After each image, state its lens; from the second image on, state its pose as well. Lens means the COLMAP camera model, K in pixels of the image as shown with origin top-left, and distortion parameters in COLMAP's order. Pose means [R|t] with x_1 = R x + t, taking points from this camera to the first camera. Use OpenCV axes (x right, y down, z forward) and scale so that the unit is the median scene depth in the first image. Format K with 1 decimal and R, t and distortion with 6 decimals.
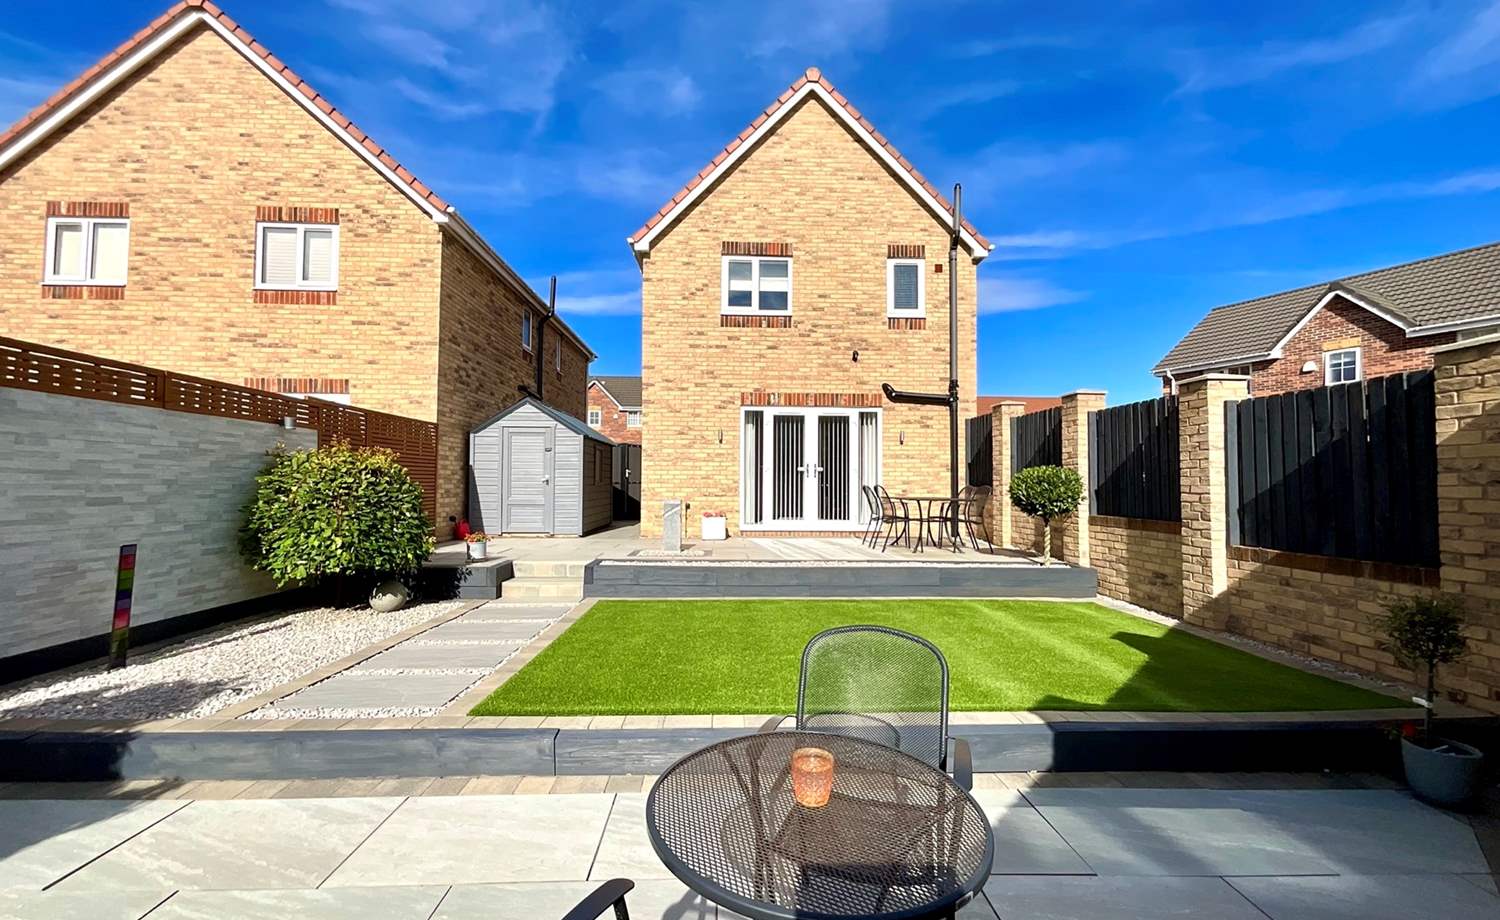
lens RADIAL K [[610.9, 0, 748.3], [0, 610.9, 463.2], [0, 0, 1]] dist [-0.002479, 0.000402]
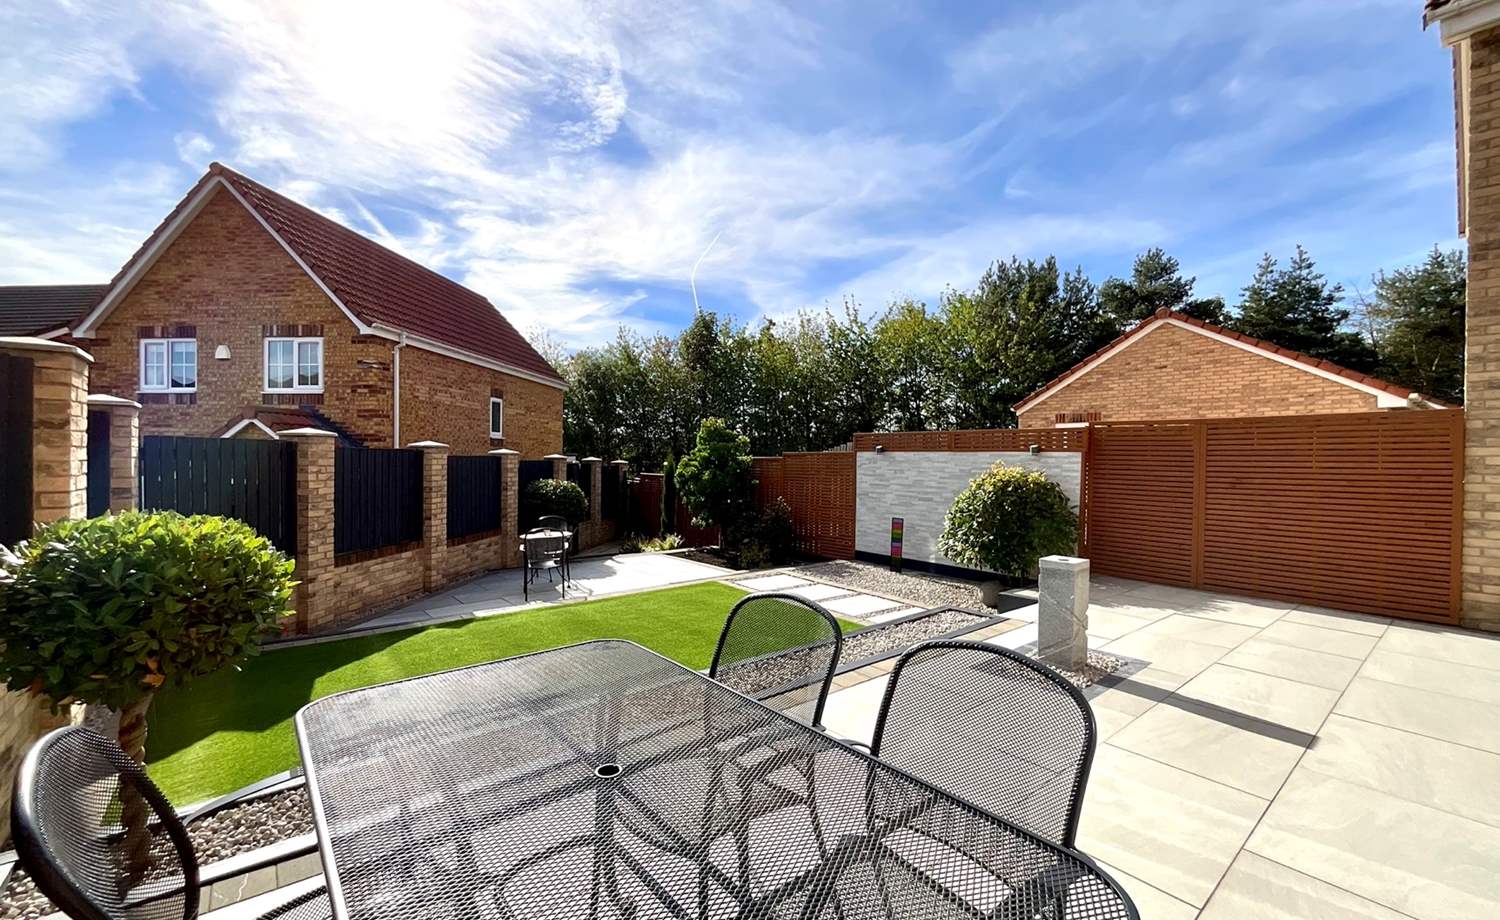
lens RADIAL K [[612.5, 0, 744.0], [0, 612.5, 454.0], [0, 0, 1]] dist [-0.003139, -0.000193]
pose [[-0.796645, -0.018046, -0.604178, 0.659981], [0.006120, 0.999262, -0.037917, -0.016157], [0.604416, -0.033904, -0.795947, 2.082530]]
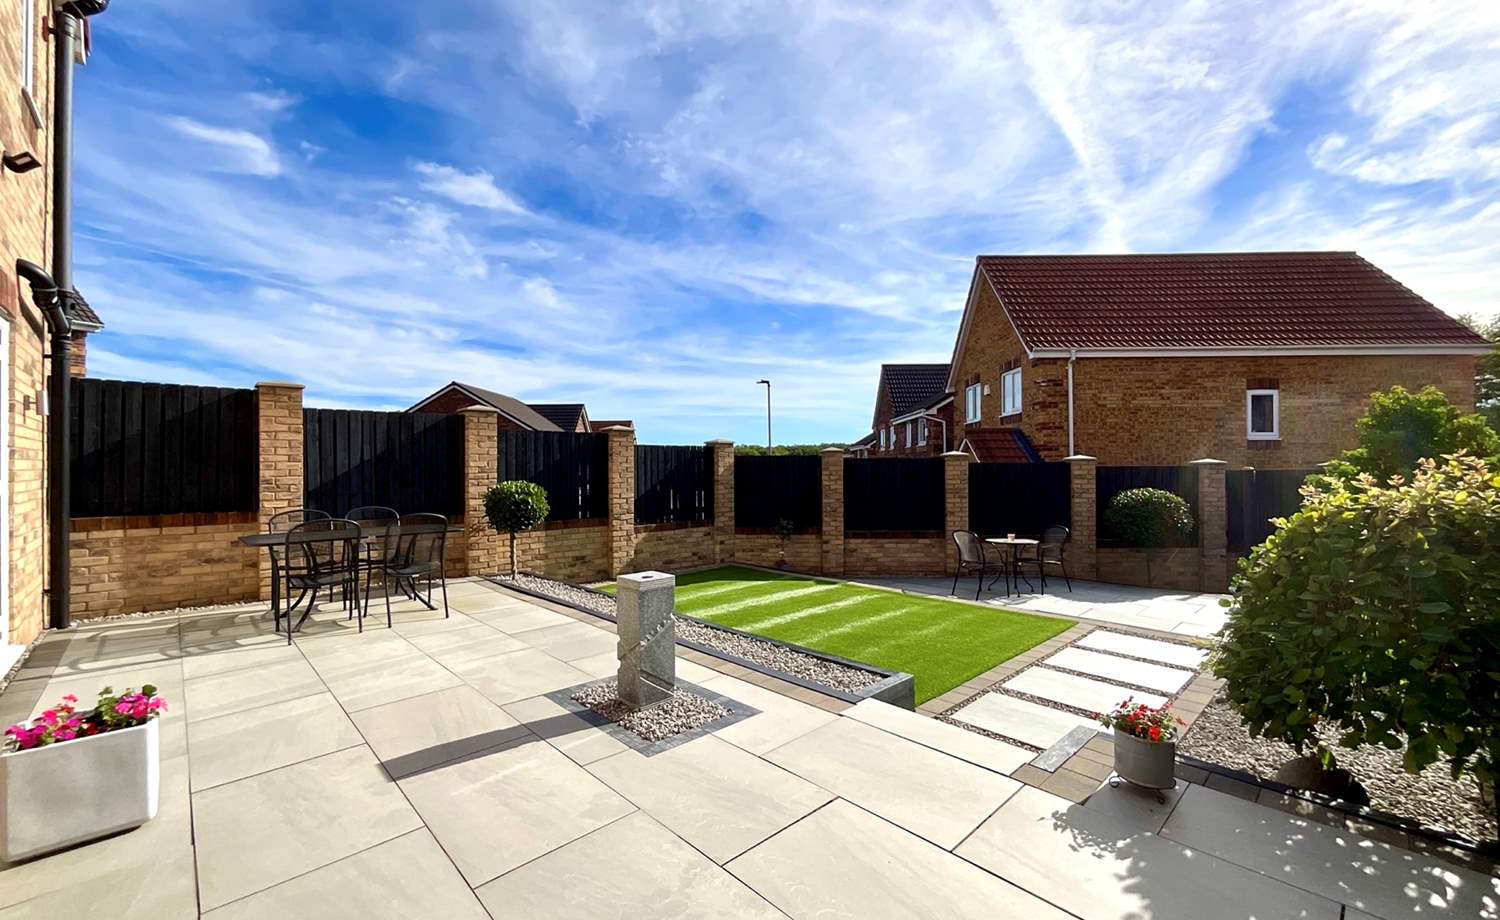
lens RADIAL K [[607.9, 0, 746.2], [0, 607.9, 475.1], [0, 0, 1]] dist [0.000245, -0.000291]
pose [[-0.658594, -0.014511, 0.752358, -0.801608], [-0.025679, 0.999665, -0.003197, -0.017790], [-0.752060, -0.021425, -0.658747, 2.051279]]
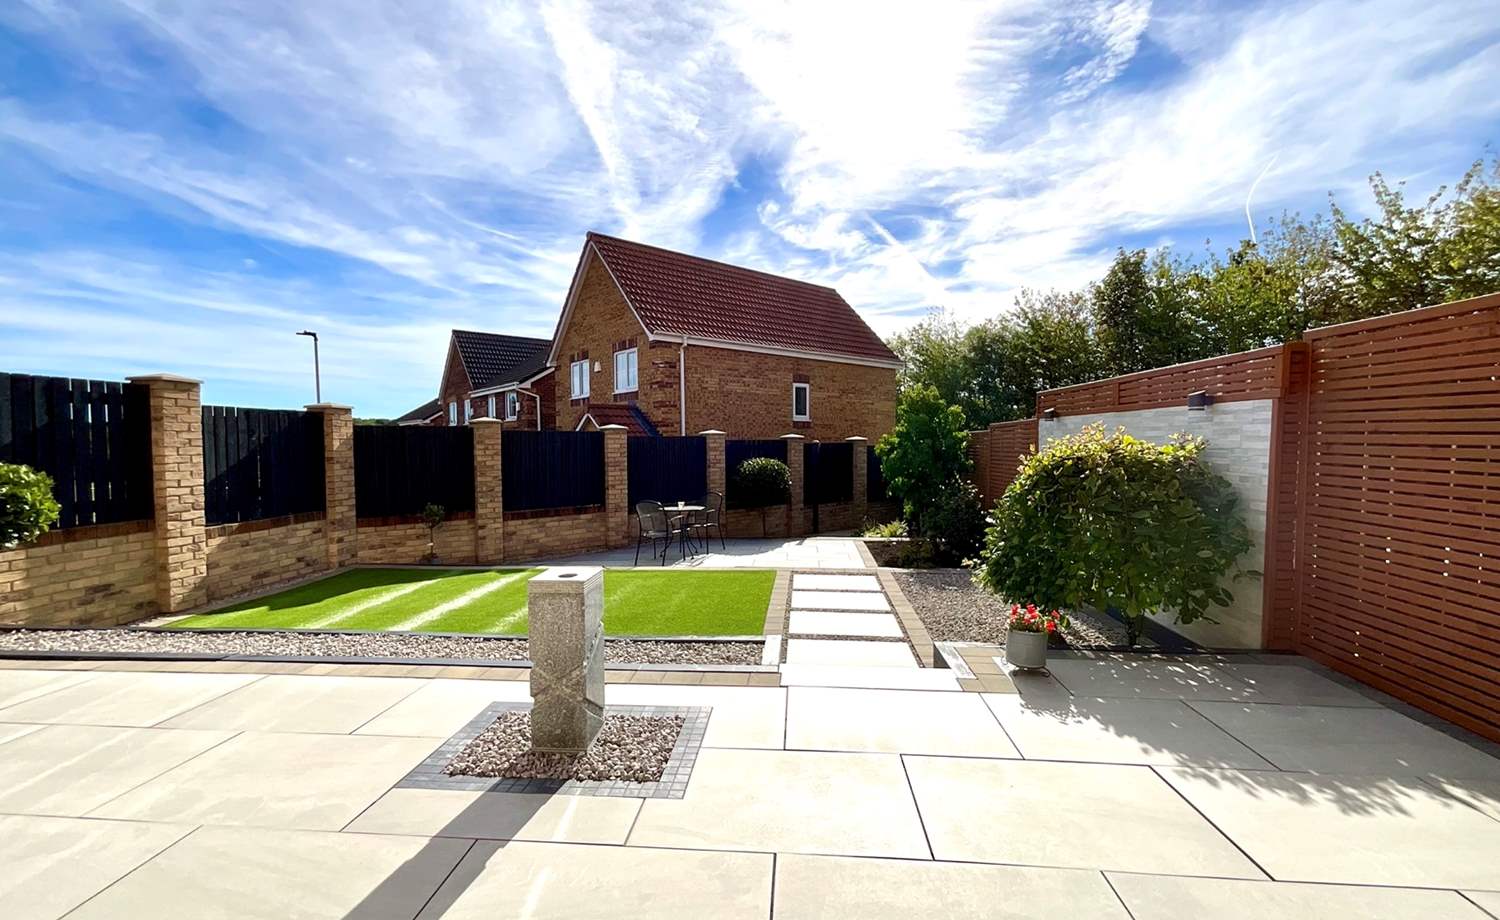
lens RADIAL K [[610.9, 0, 748.3], [0, 610.9, 463.2], [0, 0, 1]] dist [-0.002479, 0.000402]
pose [[-0.992047, -0.003557, 0.125820, -0.425758], [-0.003399, 0.999993, 0.001473, 0.003773], [-0.125825, 0.001034, -0.992052, 2.168923]]
